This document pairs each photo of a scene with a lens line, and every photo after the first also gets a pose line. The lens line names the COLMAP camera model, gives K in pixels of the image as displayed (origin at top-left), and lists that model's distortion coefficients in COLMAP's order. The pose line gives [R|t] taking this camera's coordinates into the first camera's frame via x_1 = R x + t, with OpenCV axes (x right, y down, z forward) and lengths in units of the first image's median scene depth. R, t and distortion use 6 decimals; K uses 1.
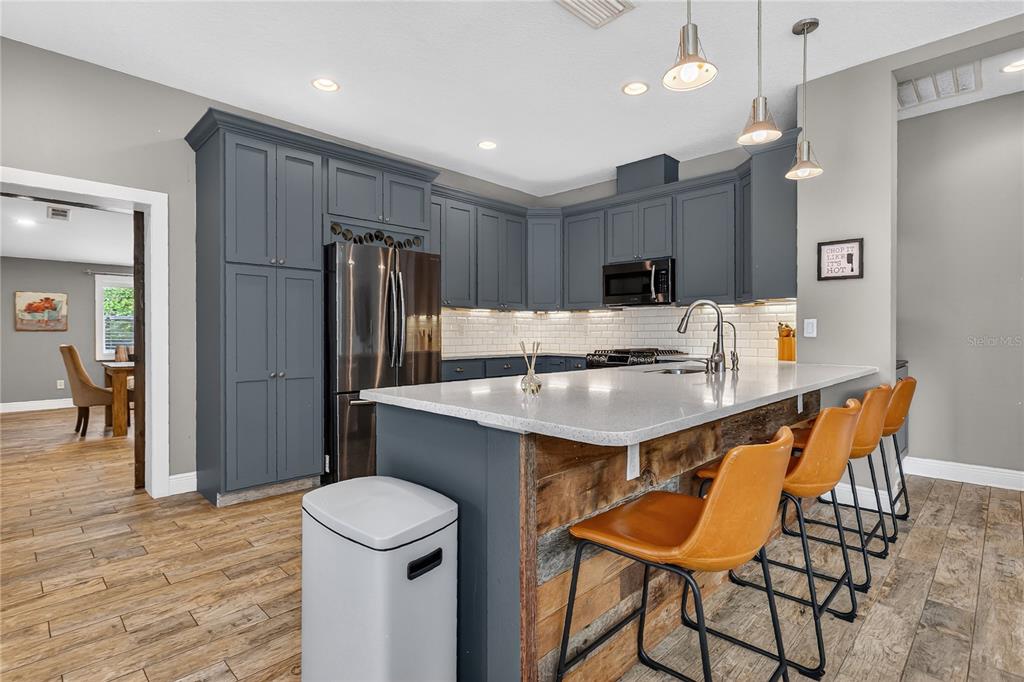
lens RADIAL K [[487.3, 0, 504.5], [0, 487.3, 336.5], [0, 0, 1]] dist [0.001967, 0.000256]
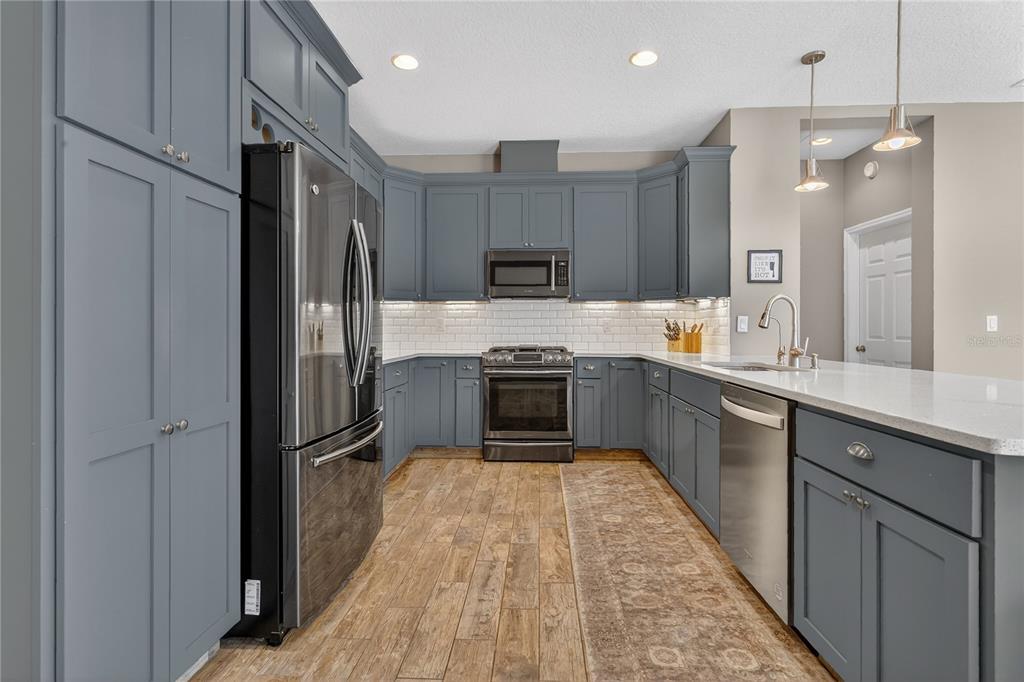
lens RADIAL K [[487.3, 0, 509.7], [0, 487.3, 330.8], [0, 0, 1]] dist [0.001967, 0.000256]
pose [[0.750265, -0.000527, 0.661137, -0.404063], [0.002345, 0.999996, -0.001864, -0.000727], [-0.661133, 0.002949, 0.750263, 0.383731]]
